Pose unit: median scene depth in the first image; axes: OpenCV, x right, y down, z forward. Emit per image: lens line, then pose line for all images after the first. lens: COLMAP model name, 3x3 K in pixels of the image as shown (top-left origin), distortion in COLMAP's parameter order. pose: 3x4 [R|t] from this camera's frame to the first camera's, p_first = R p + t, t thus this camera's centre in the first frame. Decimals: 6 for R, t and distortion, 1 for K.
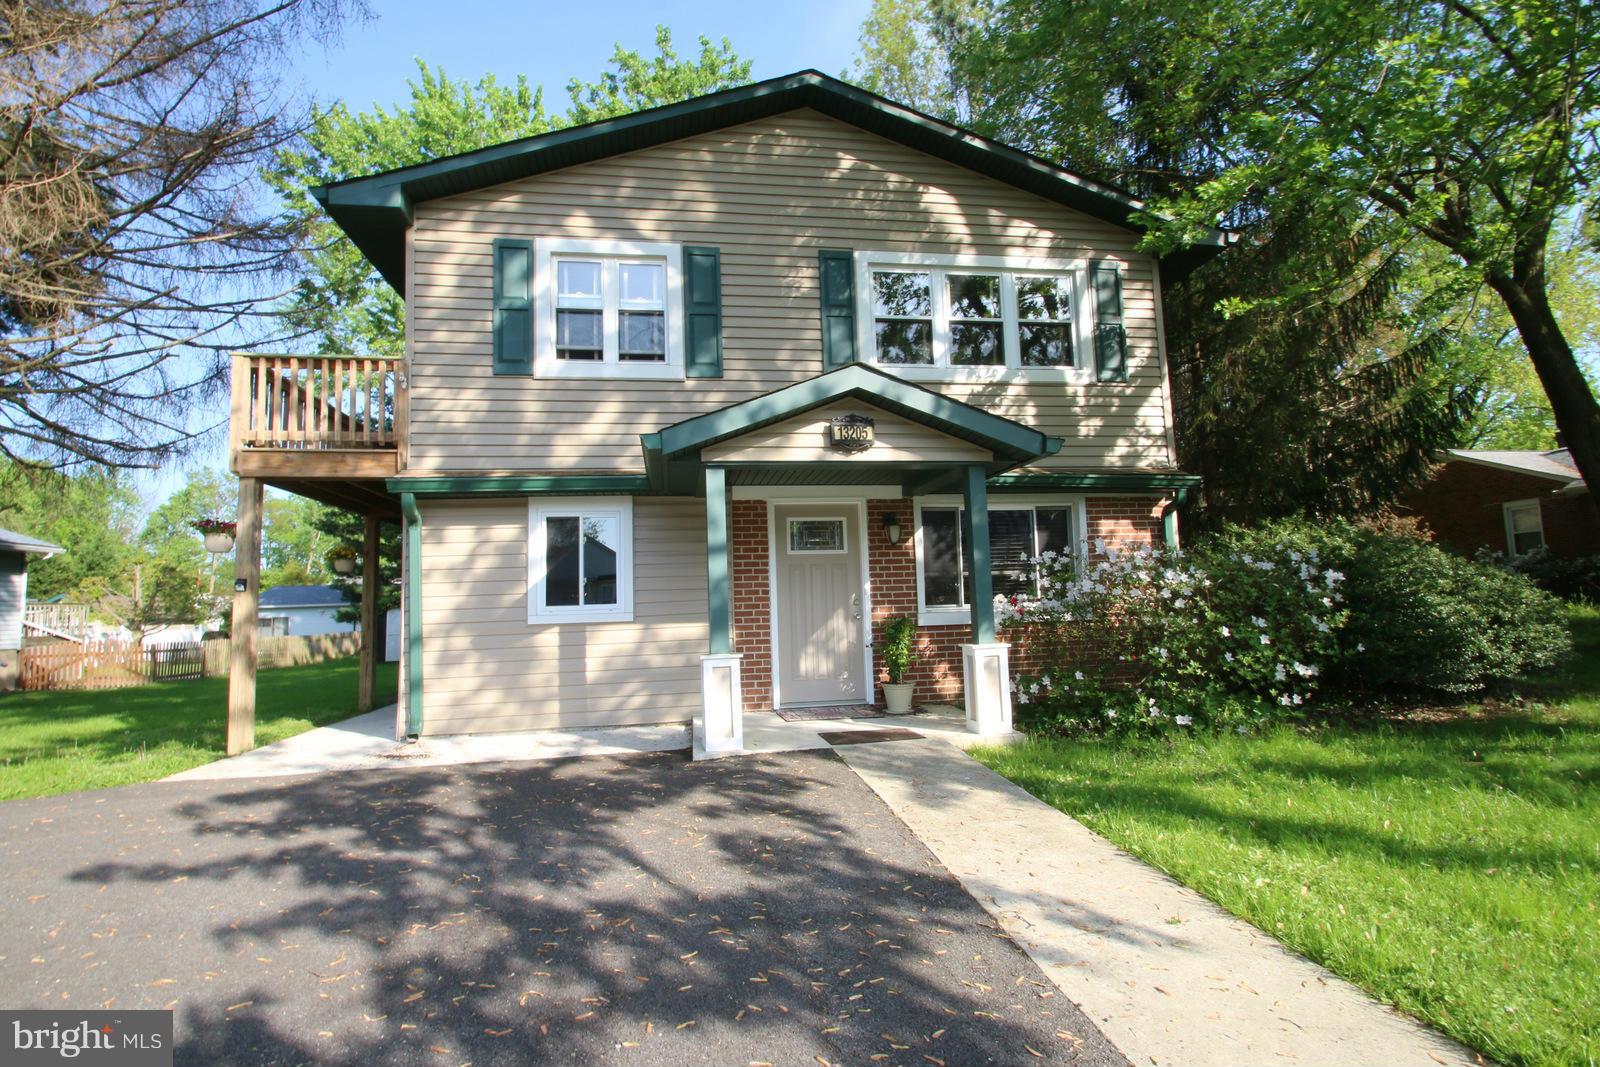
lens RADIAL K [[730.9, 0, 785.6], [0, 730.9, 532.4], [0, 0, 1]] dist [-0.009042, -0.004656]
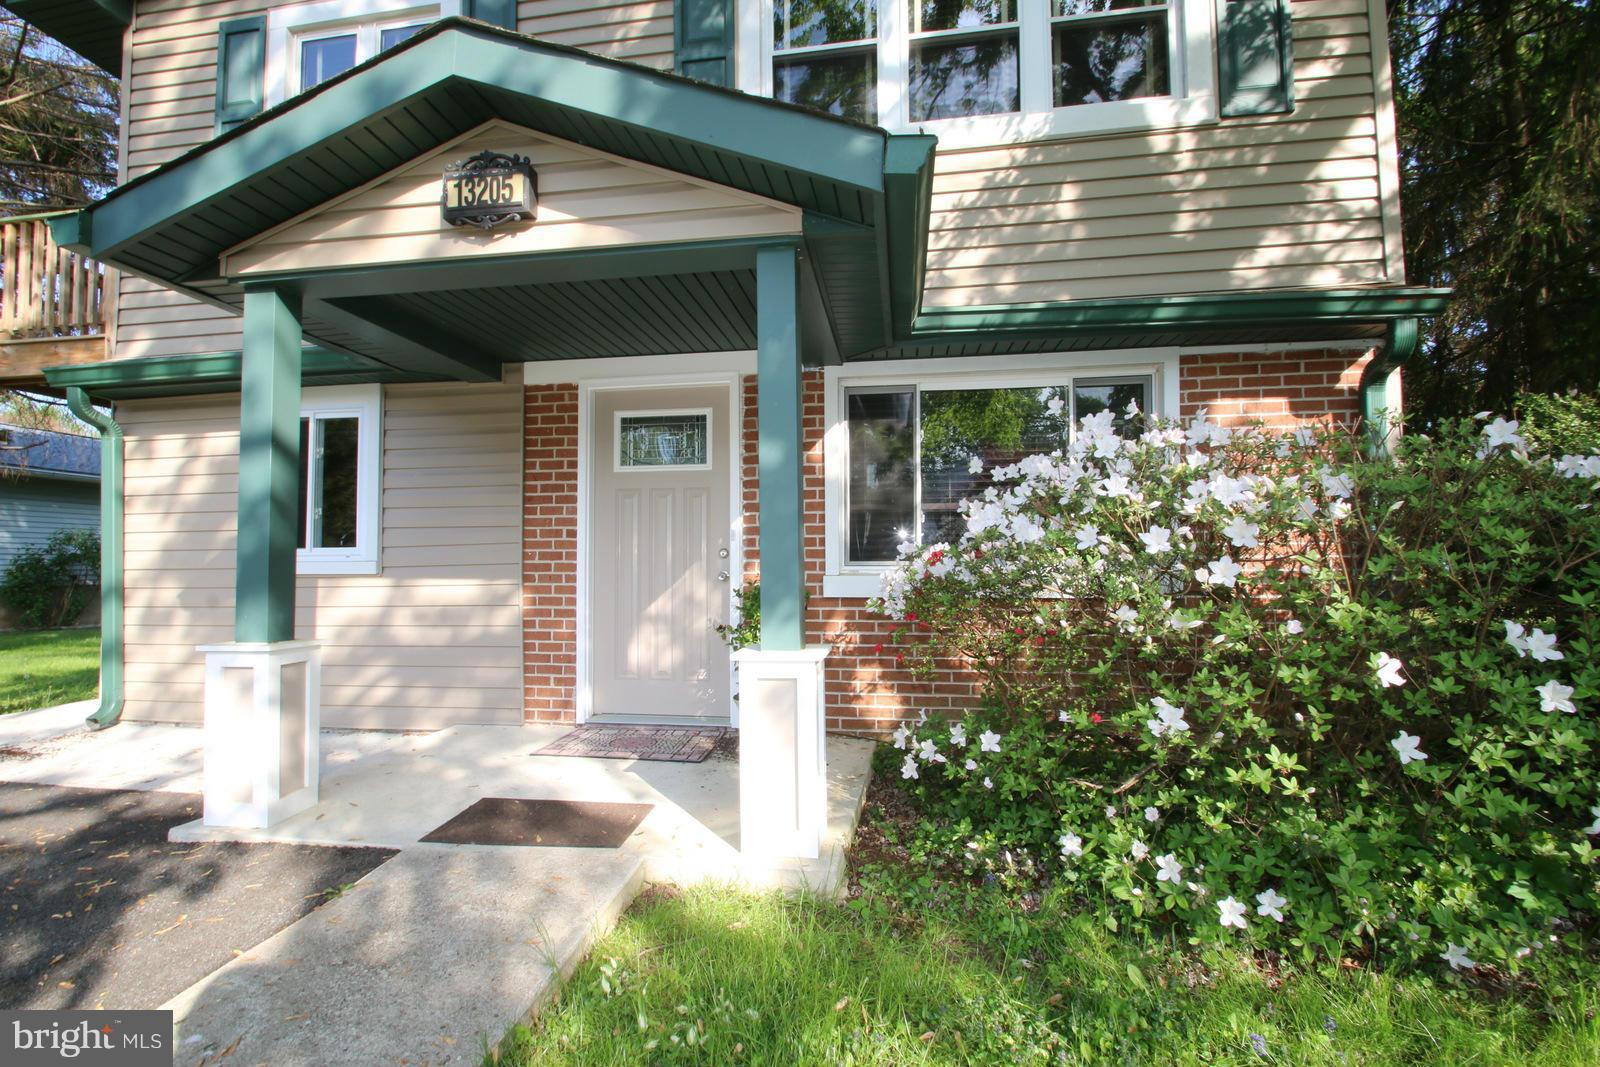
lens RADIAL K [[730.9, 0, 795.6], [0, 730.9, 535.8], [0, 0, 1]] dist [-0.009042, -0.004656]
pose [[0.952820, 0.014176, -0.303206, 0.331439], [0.007261, 0.997558, 0.069459, 0.041790], [0.303450, -0.068384, 0.950390, 0.463809]]
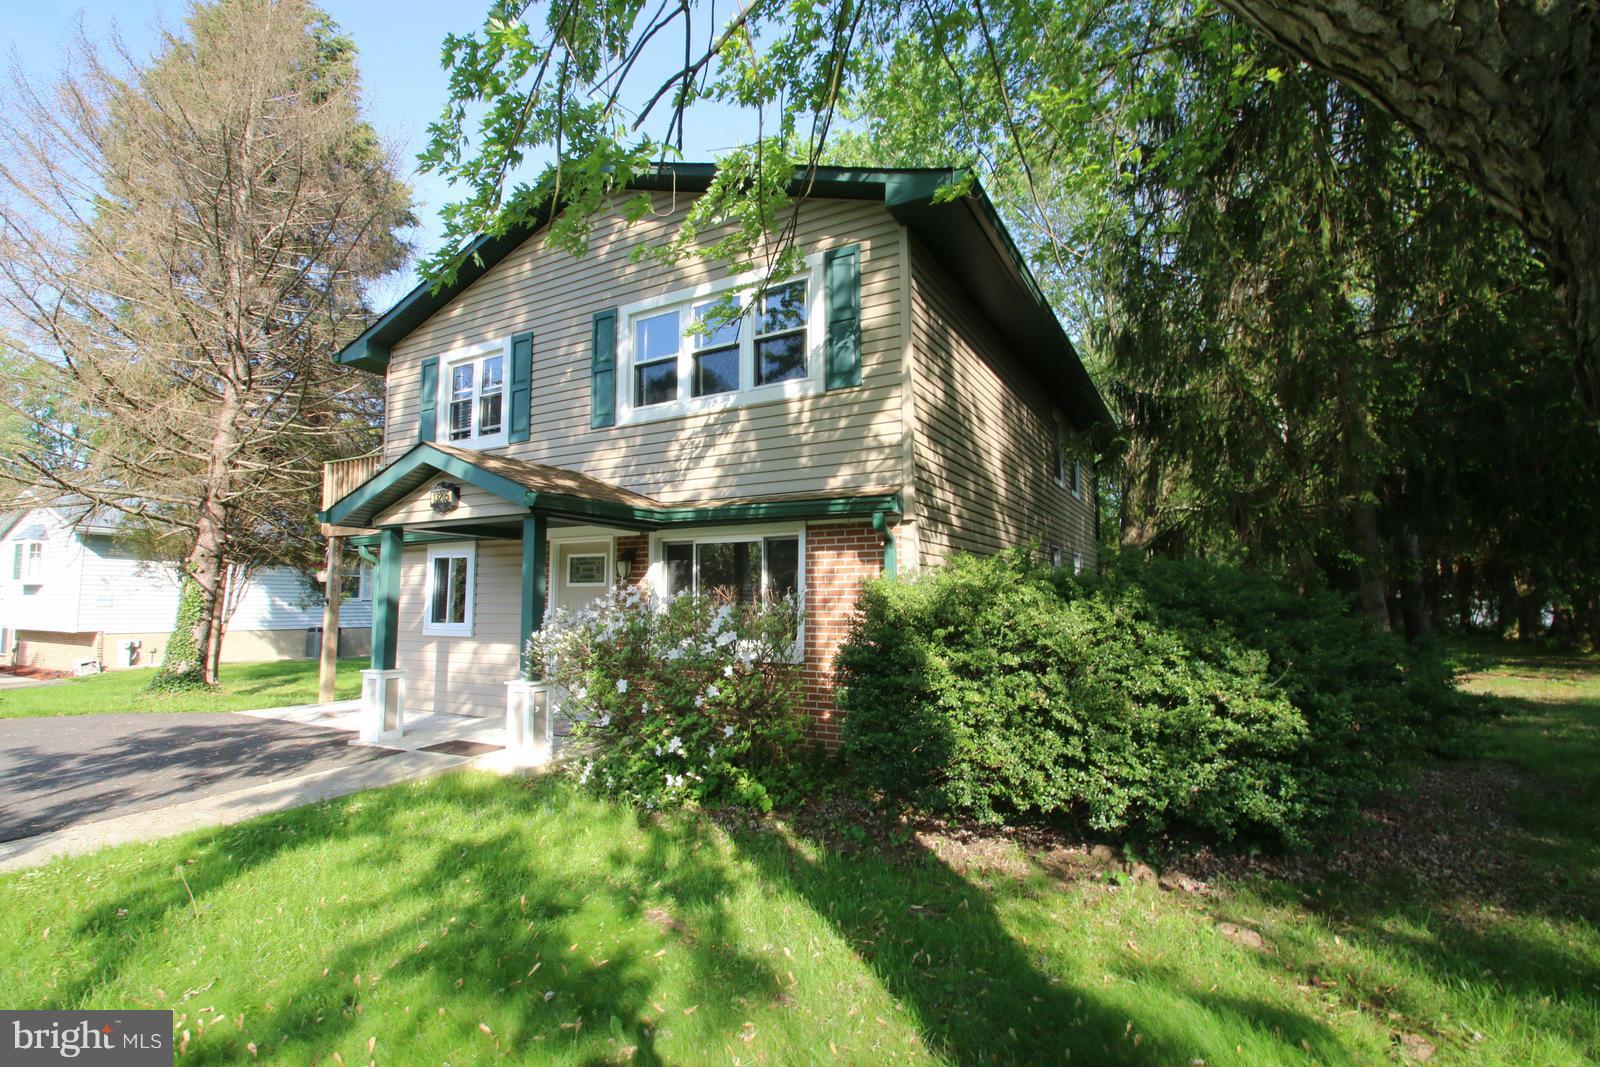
lens RADIAL K [[730.9, 0, 799.8], [0, 730.9, 525.5], [0, 0, 1]] dist [-0.009042, -0.004656]
pose [[0.786769, -0.033023, -0.616363, 1.010649], [0.039099, 0.999229, -0.003627, -0.047840], [0.616007, -0.021245, 0.787454, 0.316905]]
